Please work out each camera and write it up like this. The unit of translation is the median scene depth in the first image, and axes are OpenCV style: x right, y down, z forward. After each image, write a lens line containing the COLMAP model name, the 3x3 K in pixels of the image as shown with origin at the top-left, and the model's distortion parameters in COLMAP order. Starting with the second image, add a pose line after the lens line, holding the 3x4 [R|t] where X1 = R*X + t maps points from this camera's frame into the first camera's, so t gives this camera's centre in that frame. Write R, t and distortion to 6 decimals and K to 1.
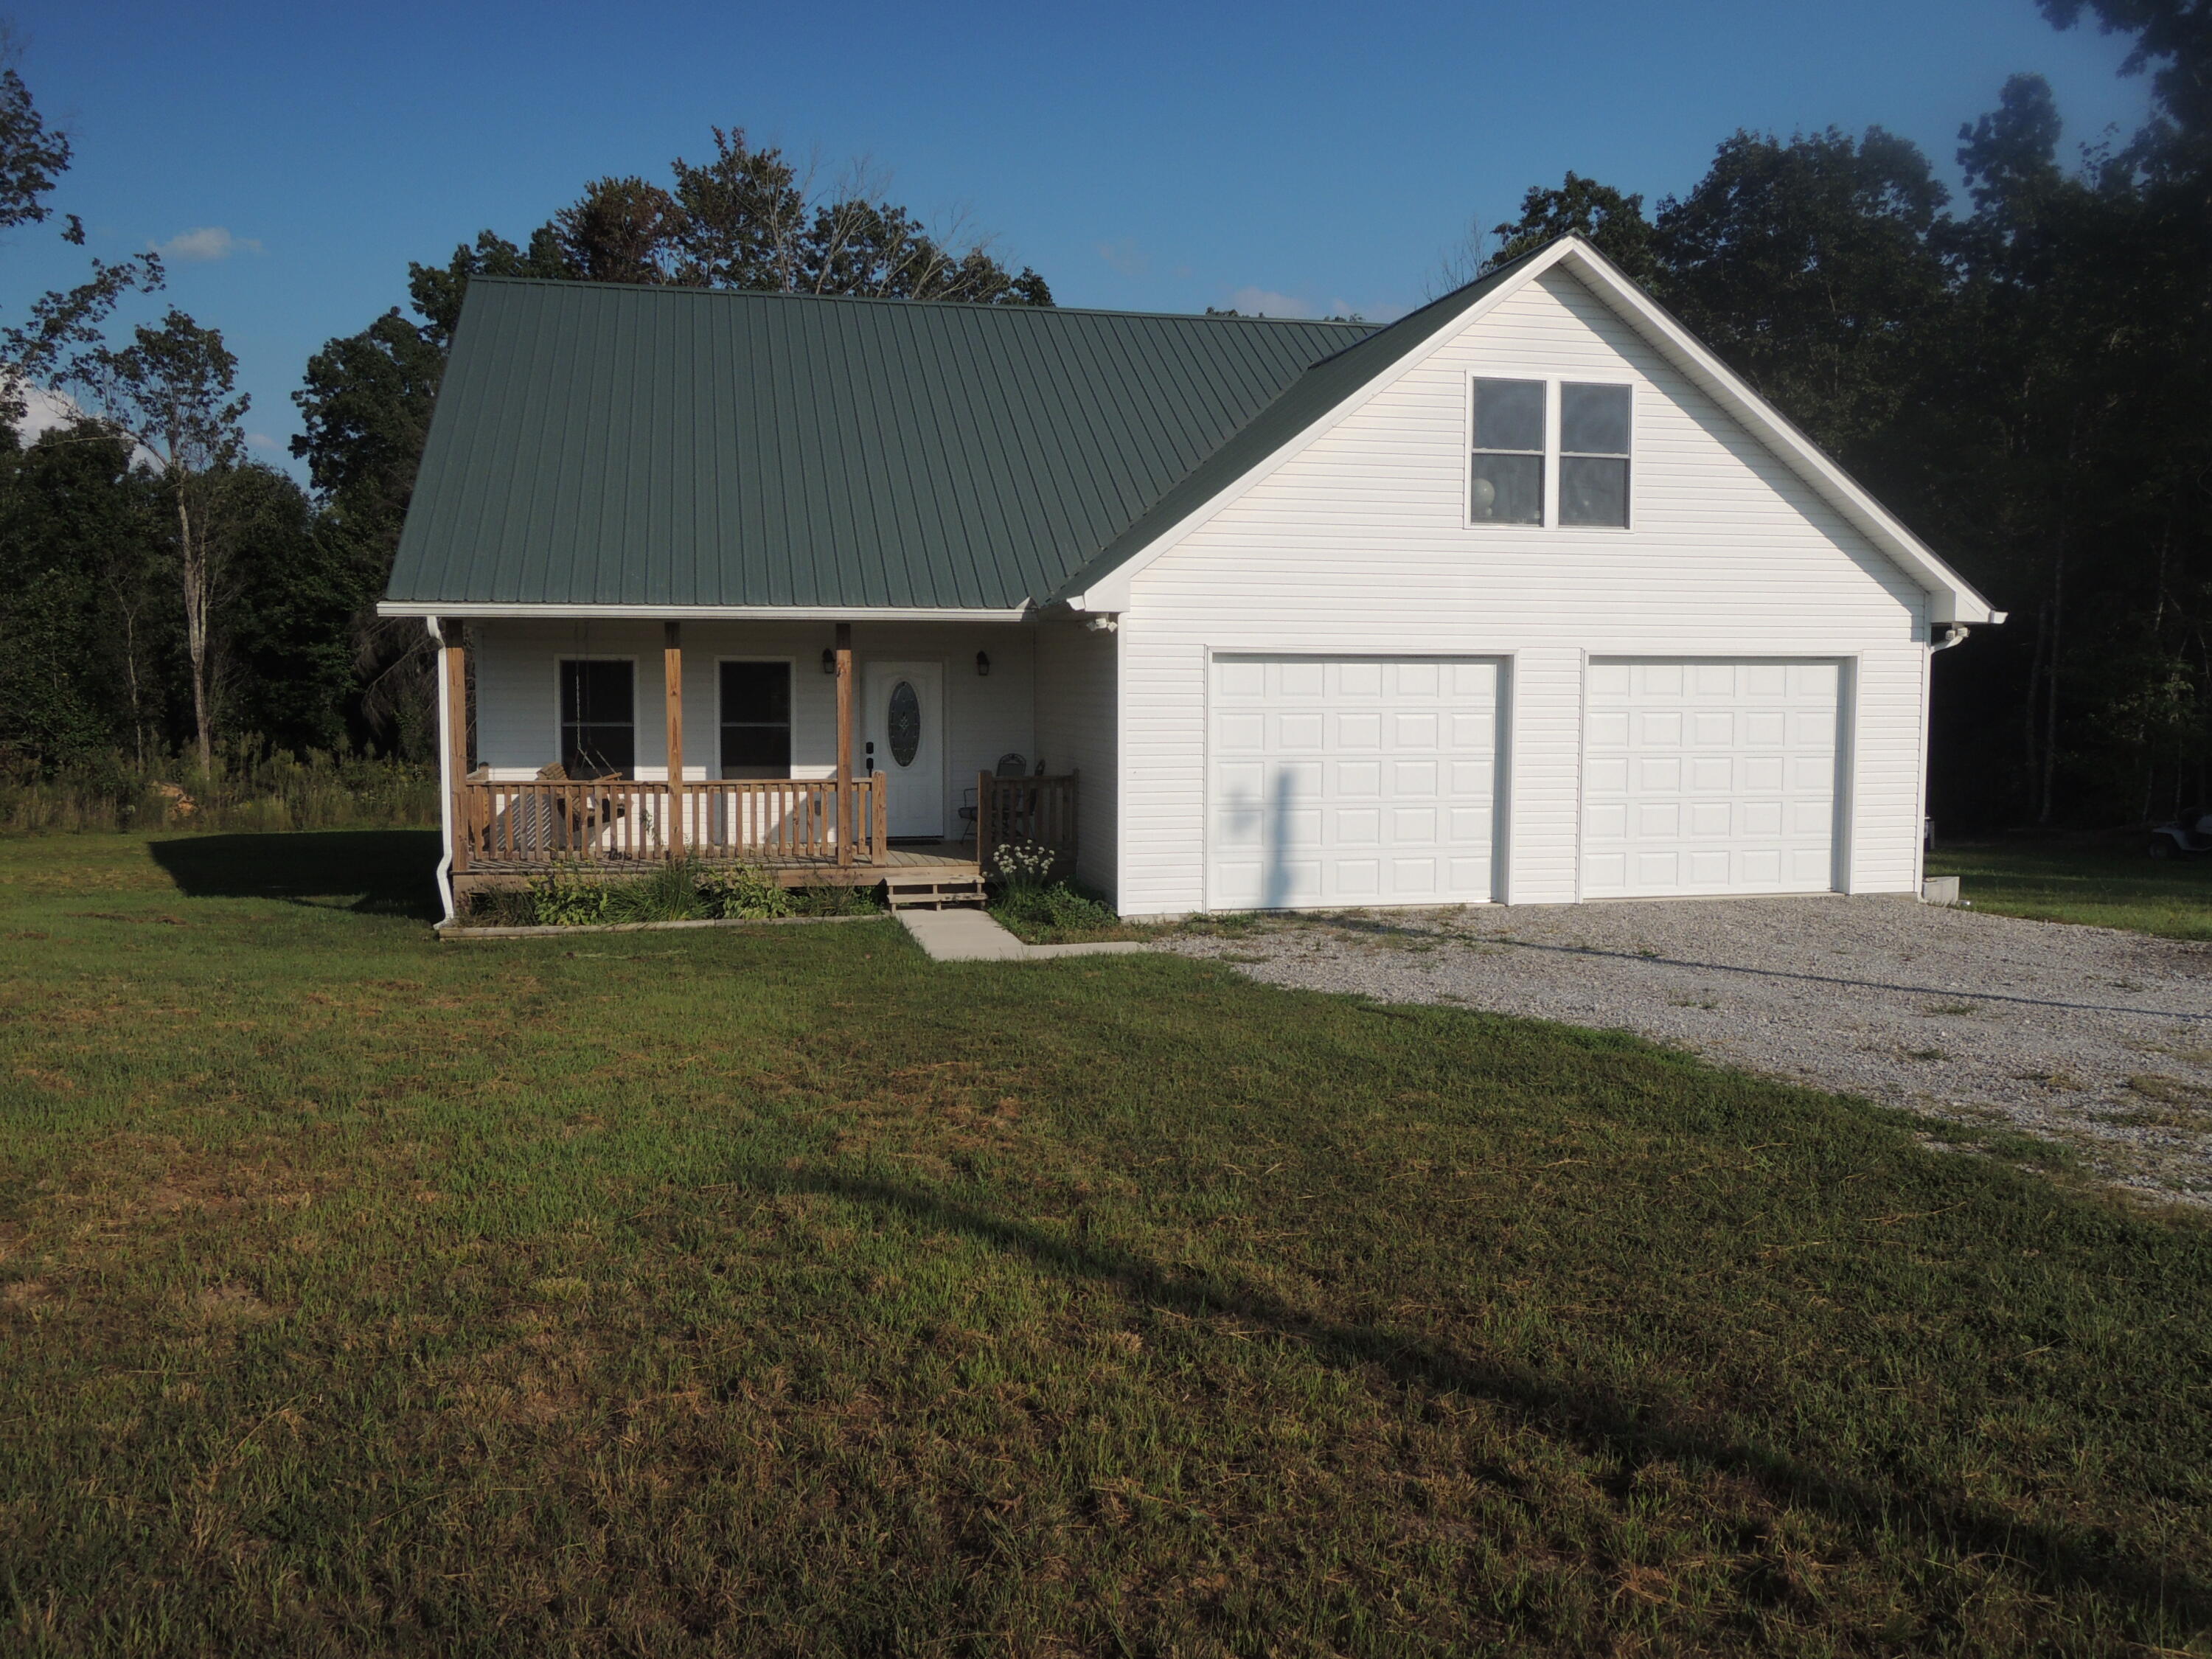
lens RADIAL K [[1753.6, 0, 1120.2], [0, 1753.6, 847.5], [0, 0, 1]] dist [-0.027313, -0.008472]
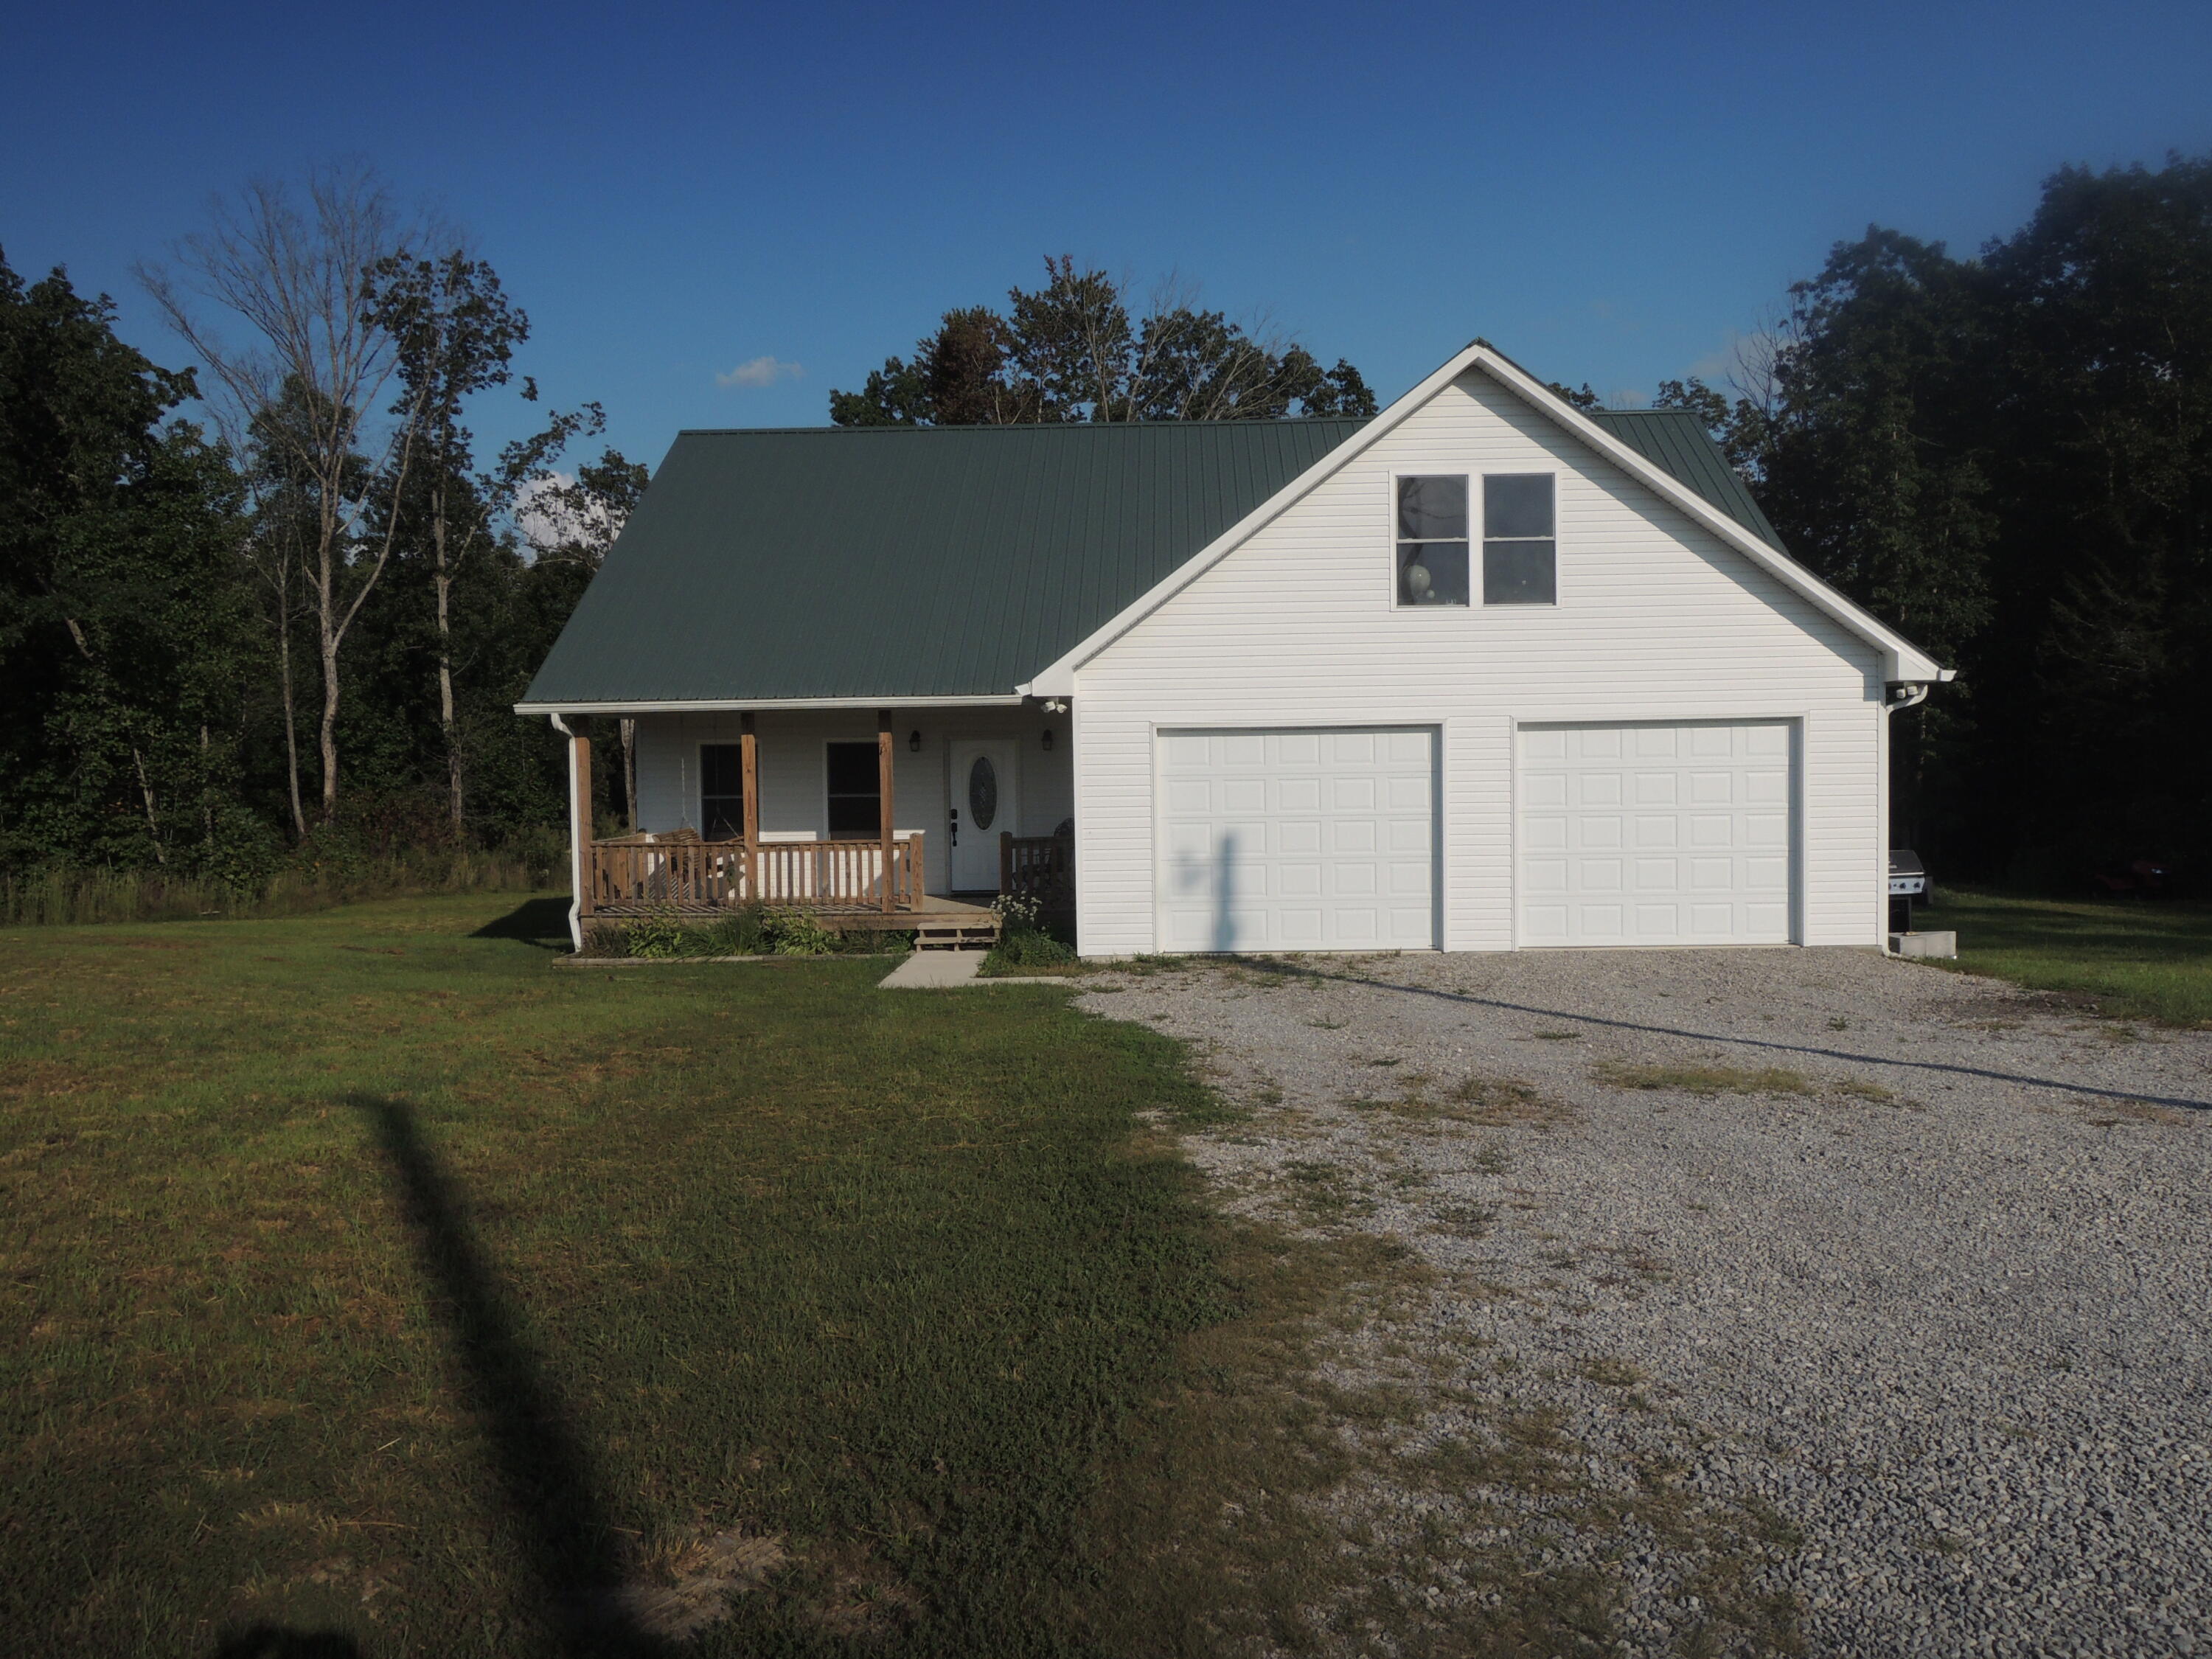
lens RADIAL K [[1753.6, 0, 1112.4], [0, 1753.6, 827.7], [0, 0, 1]] dist [-0.027313, -0.008472]
pose [[0.962761, -0.006921, -0.270266, 0.305327], [-0.007173, 0.998666, -0.051127, 0.012211], [0.270259, 0.051162, 0.961427, -0.104028]]
